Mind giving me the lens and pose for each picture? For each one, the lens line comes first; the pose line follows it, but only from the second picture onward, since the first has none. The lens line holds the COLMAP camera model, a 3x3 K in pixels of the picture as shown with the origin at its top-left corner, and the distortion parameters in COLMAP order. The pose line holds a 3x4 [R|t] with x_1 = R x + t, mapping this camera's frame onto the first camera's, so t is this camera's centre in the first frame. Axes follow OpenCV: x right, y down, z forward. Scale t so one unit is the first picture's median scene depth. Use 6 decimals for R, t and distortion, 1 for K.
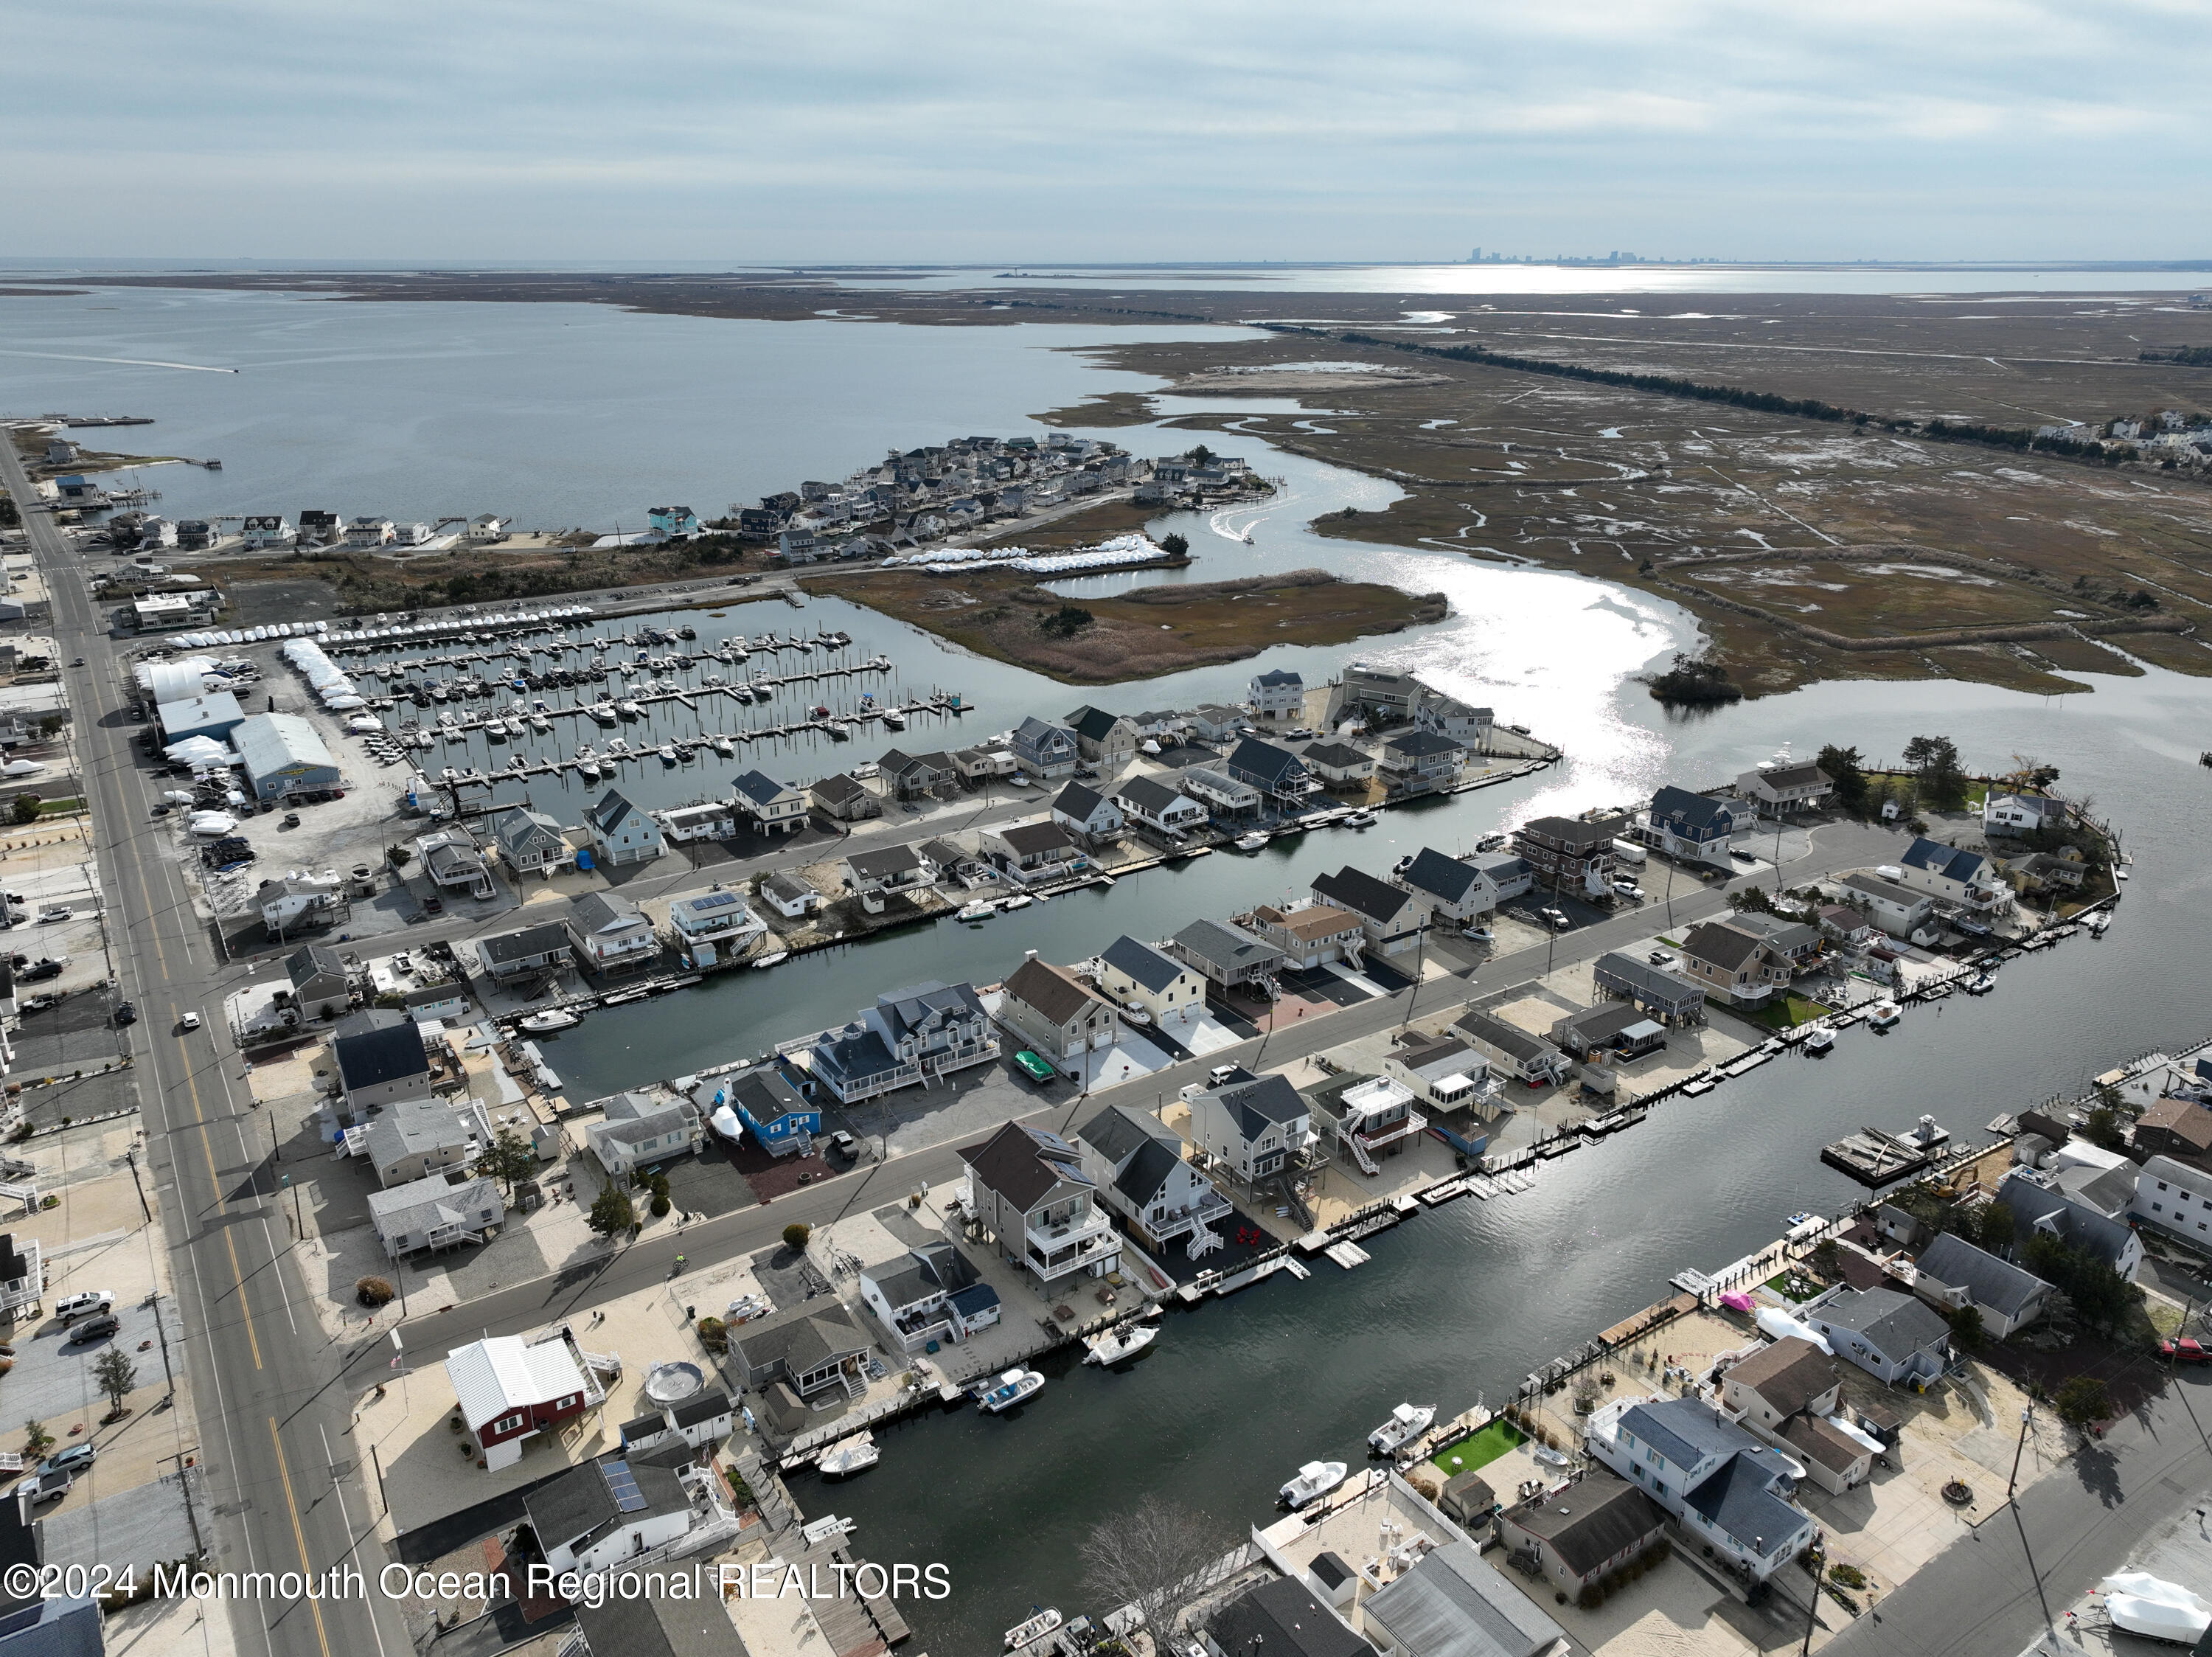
lens RADIAL K [[1560.7, 0, 1106.0], [0, 1560.7, 828.5], [0, 0, 1]] dist [0.002378, 0.012080]
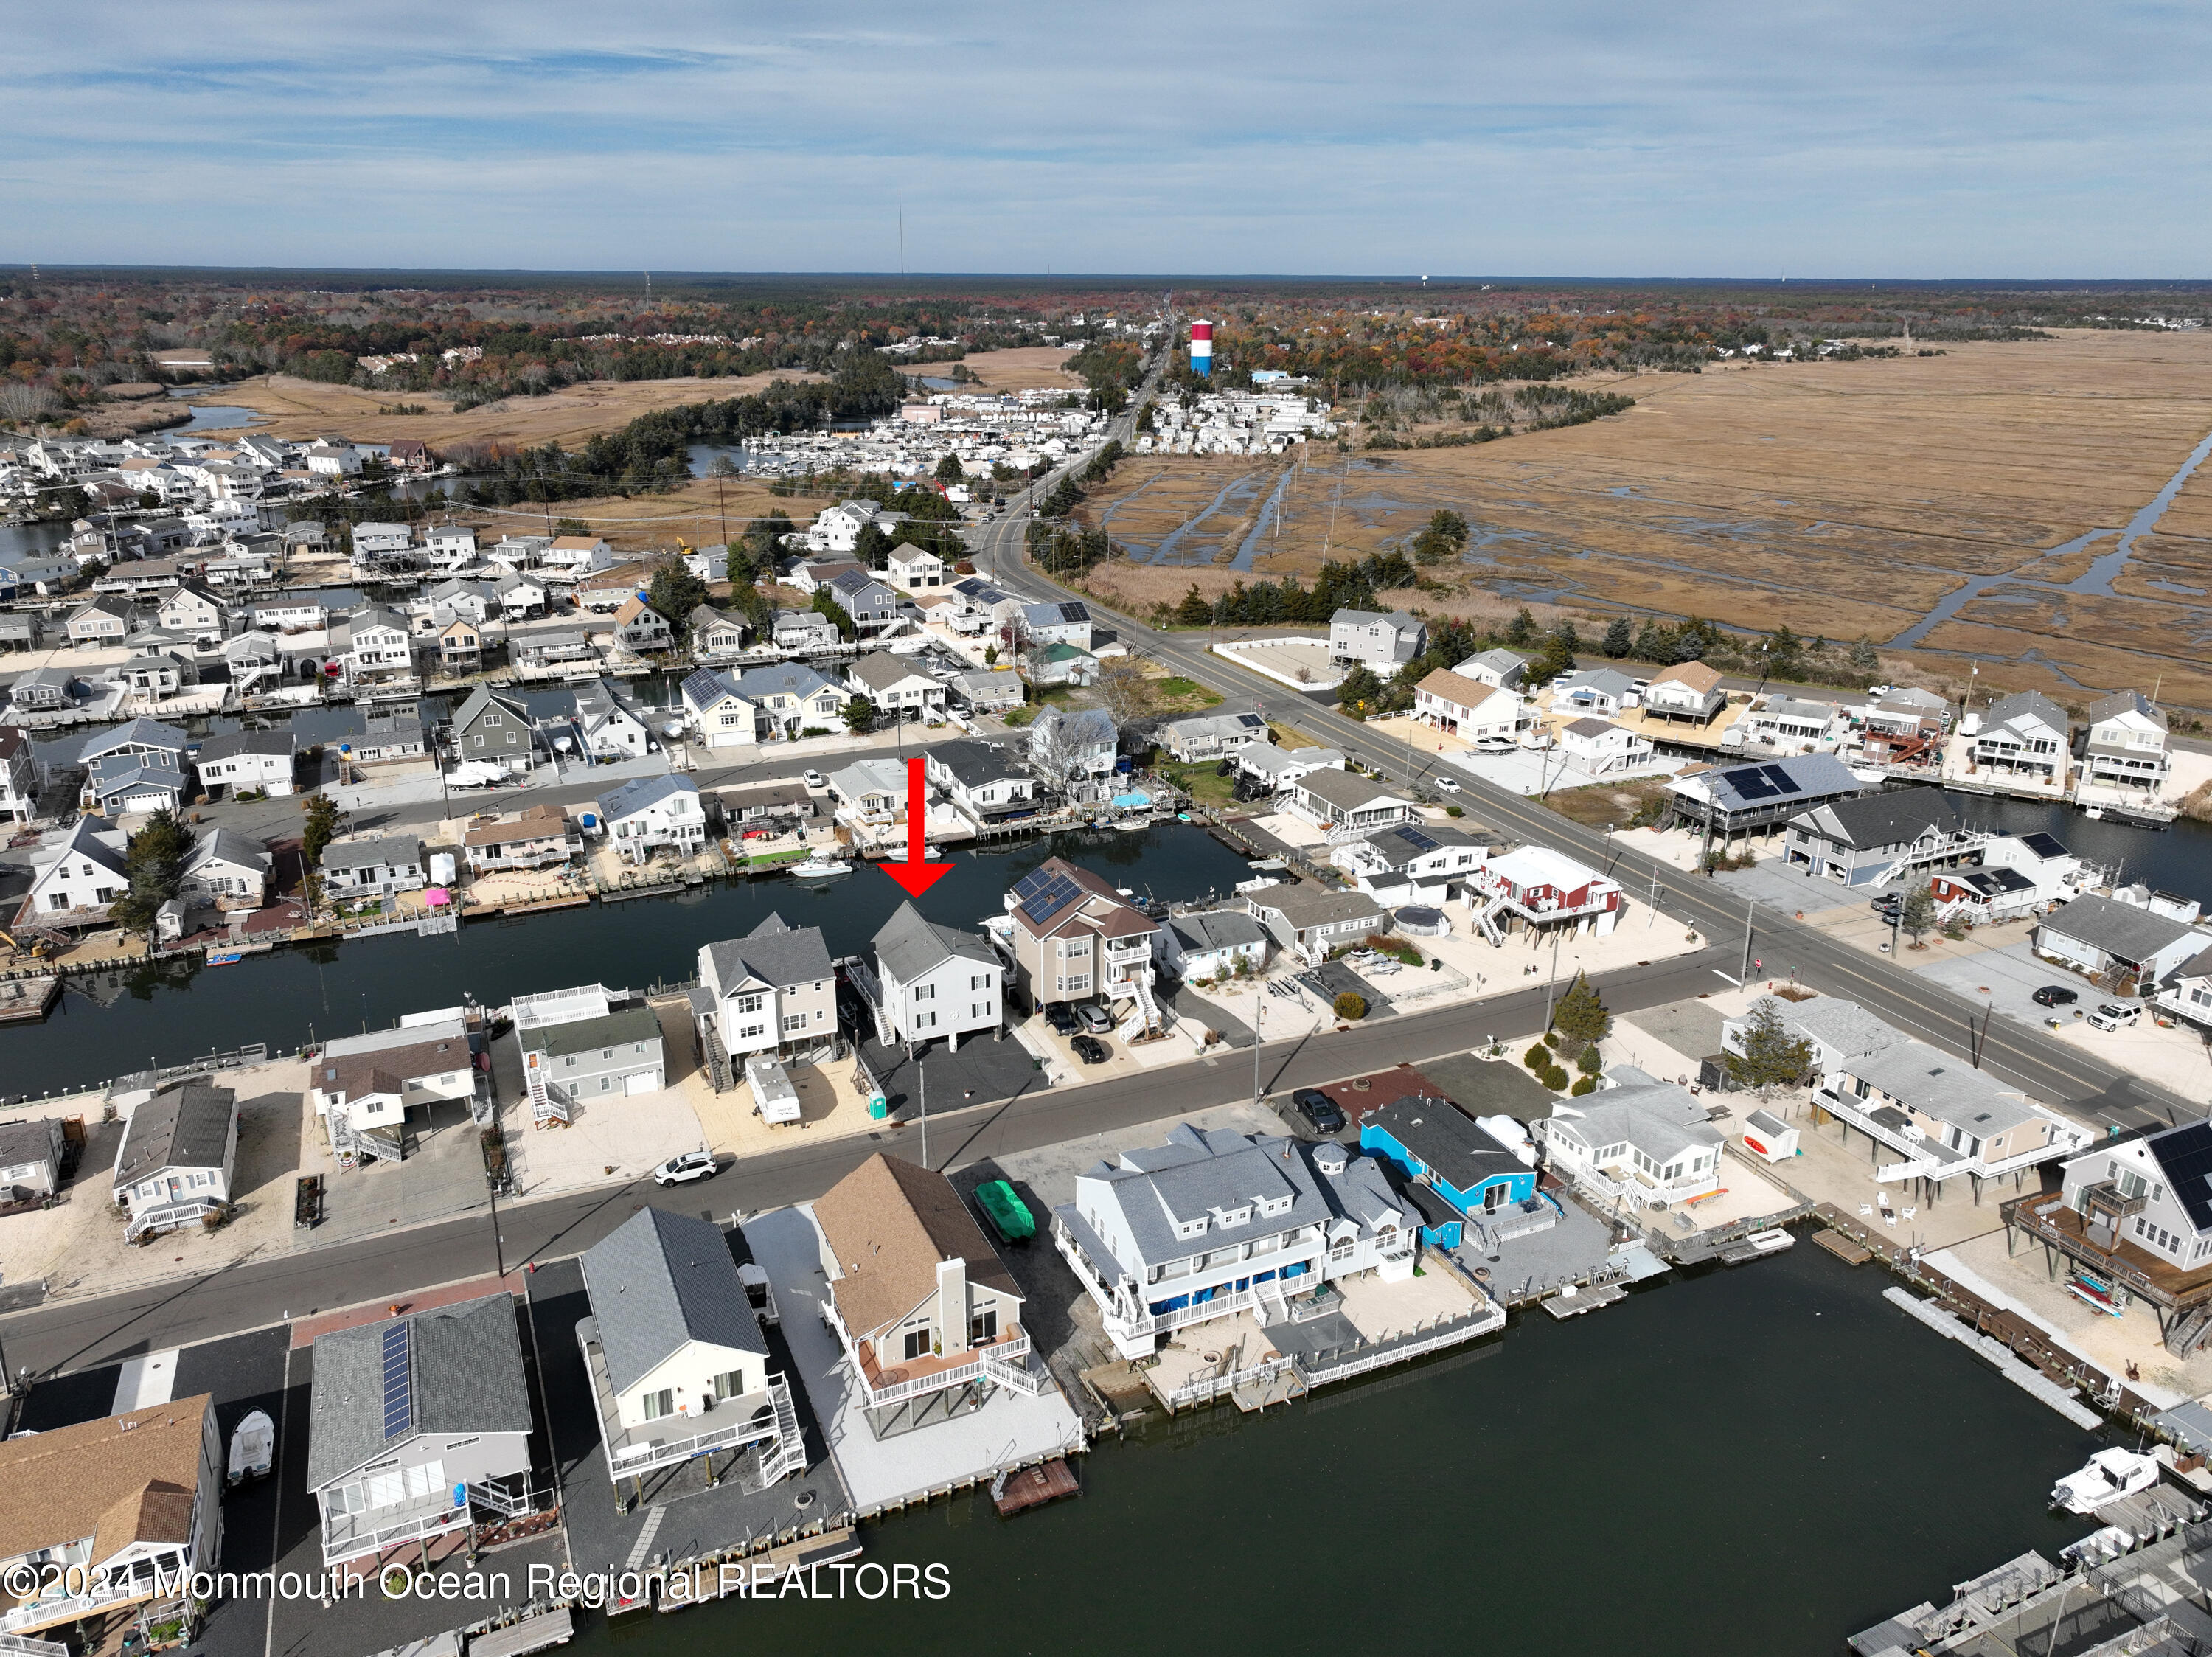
lens RADIAL K [[1551.6, 0, 1106.0], [0, 1551.6, 828.5], [0, 0, 1]] dist [0.008458, 0.011993]
pose [[-0.986651, -0.063938, 0.149772, -0.127962], [0.047164, 0.768090, 0.638602, -0.249326], [-0.155869, 0.637142, -0.754822, 1.090407]]
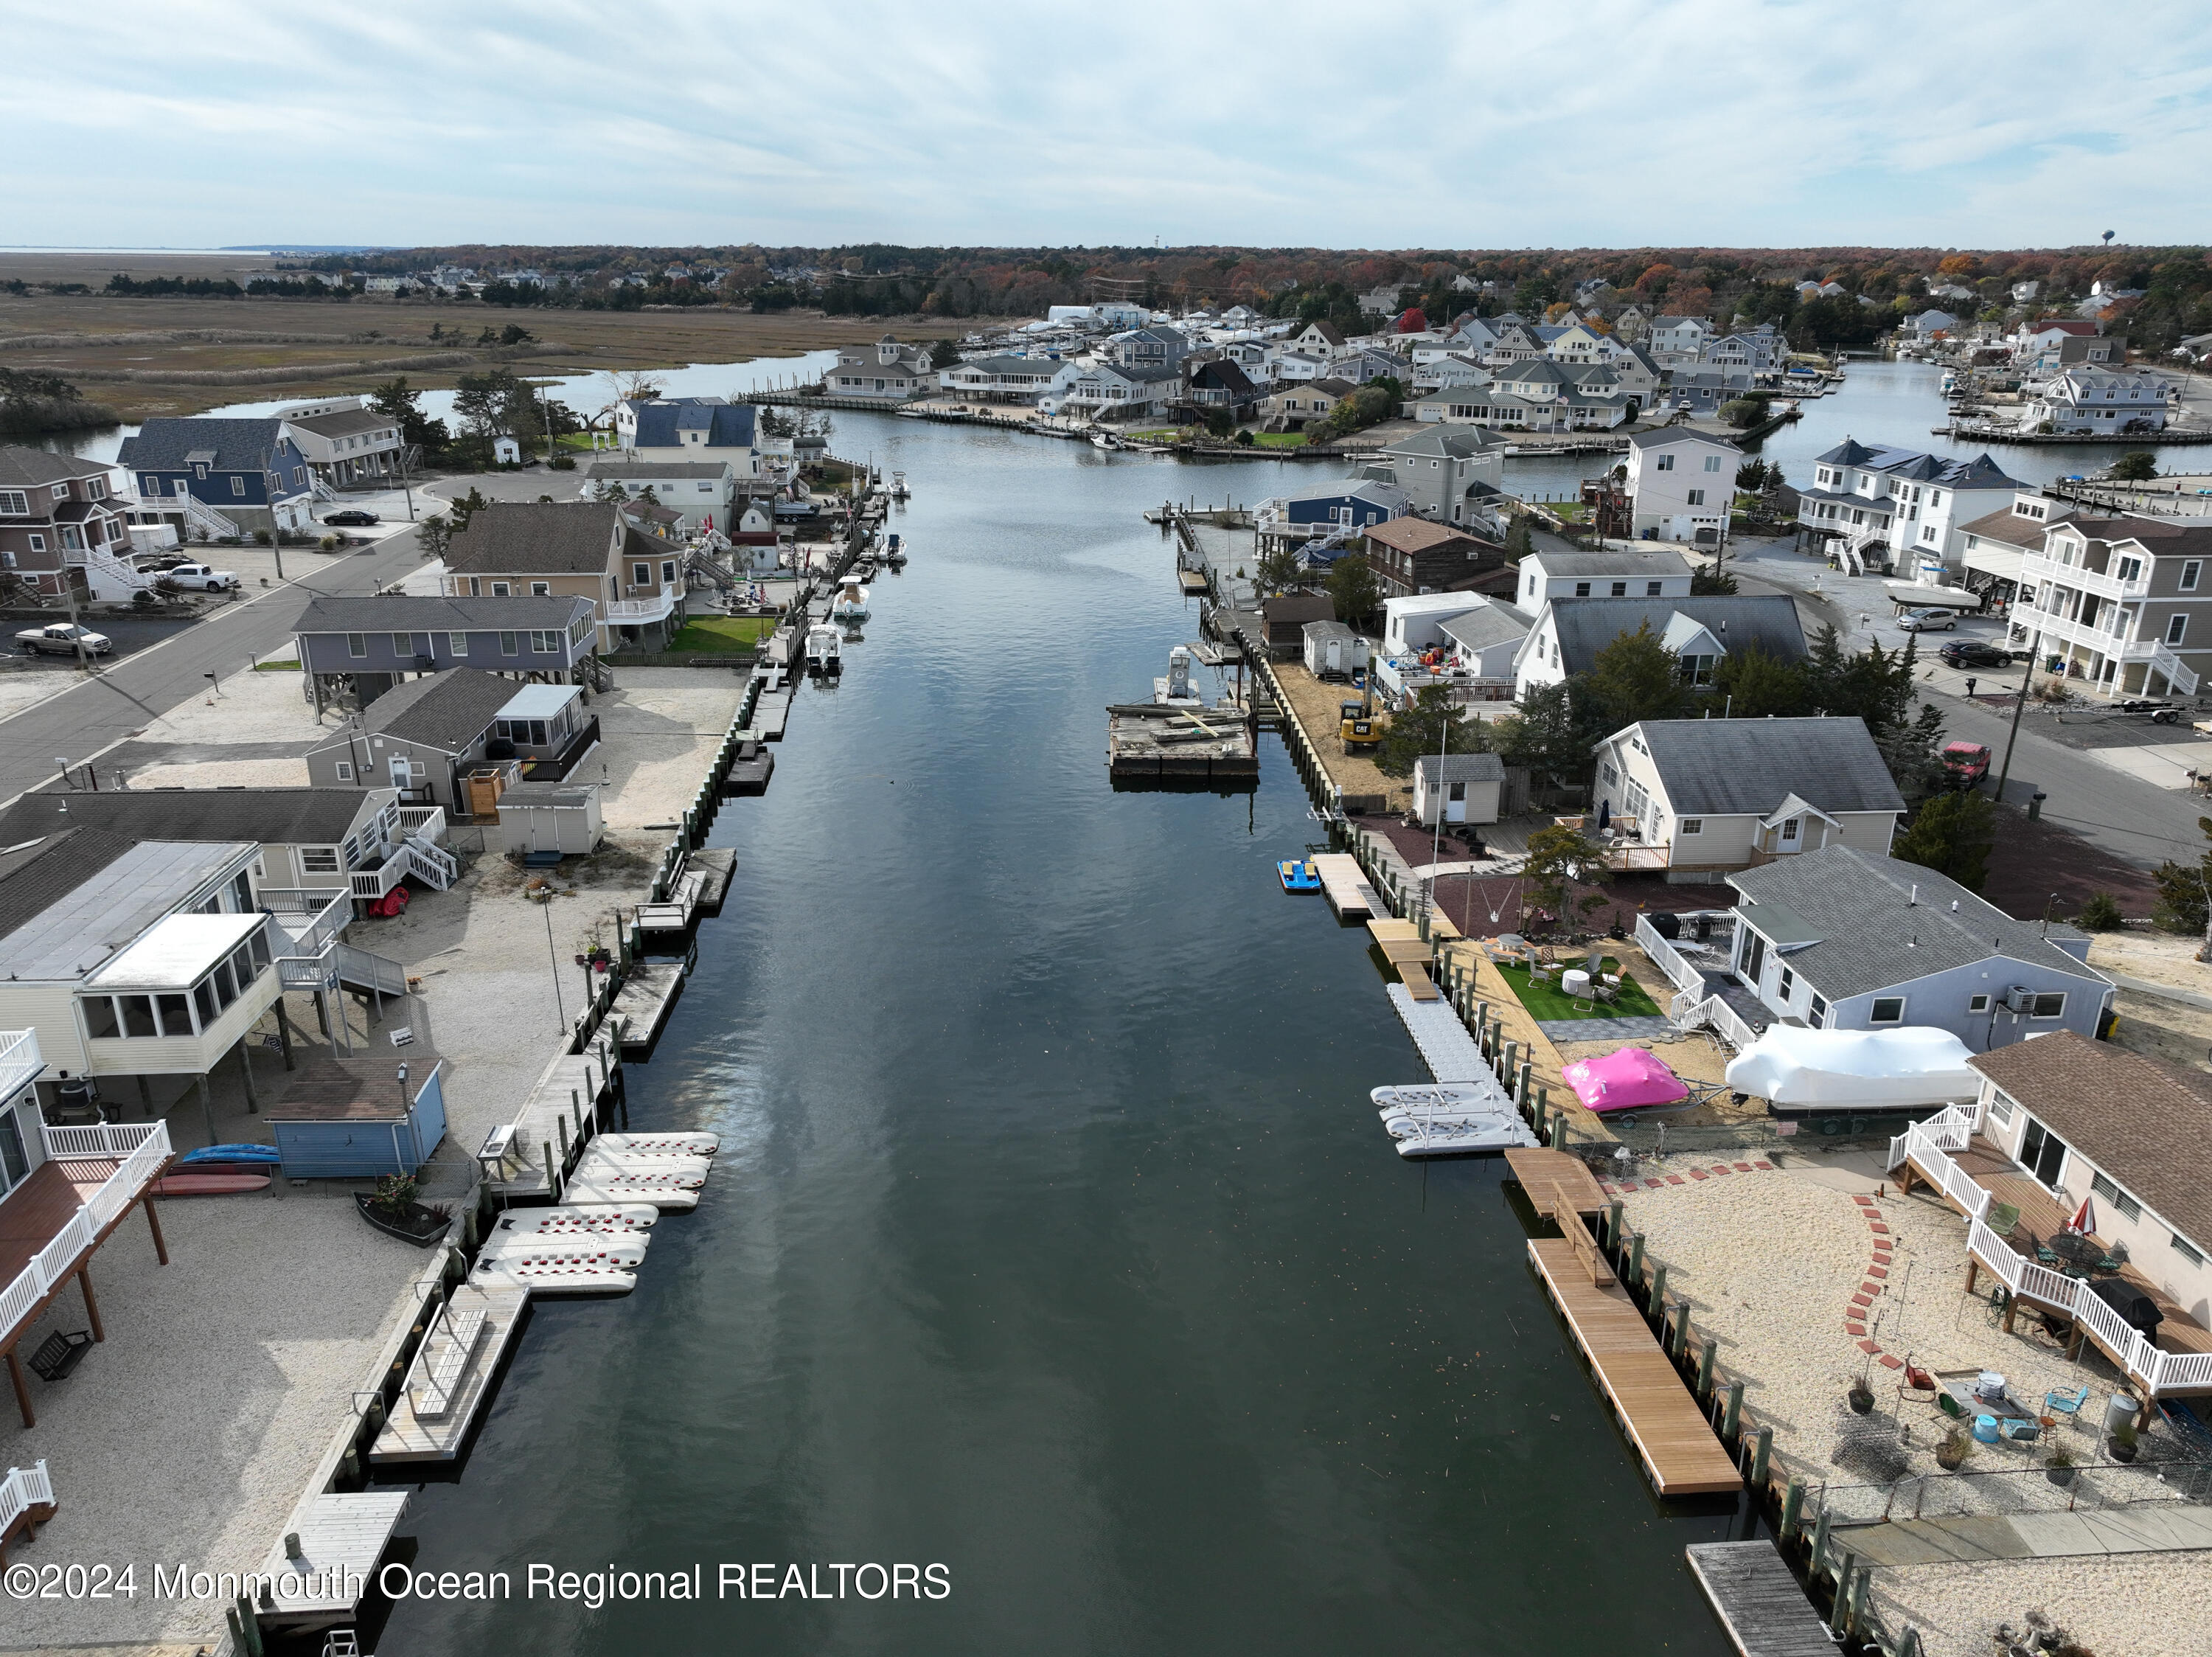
lens RADIAL K [[1560.7, 0, 1106.0], [0, 1560.7, 828.5], [0, 0, 1]] dist [0.002378, 0.012080]
pose [[0.494301, -0.301113, 0.815473, 0.082493], [0.297285, 0.940084, 0.166925, 0.114467], [-0.816877, 0.159917, 0.554201, 0.583414]]
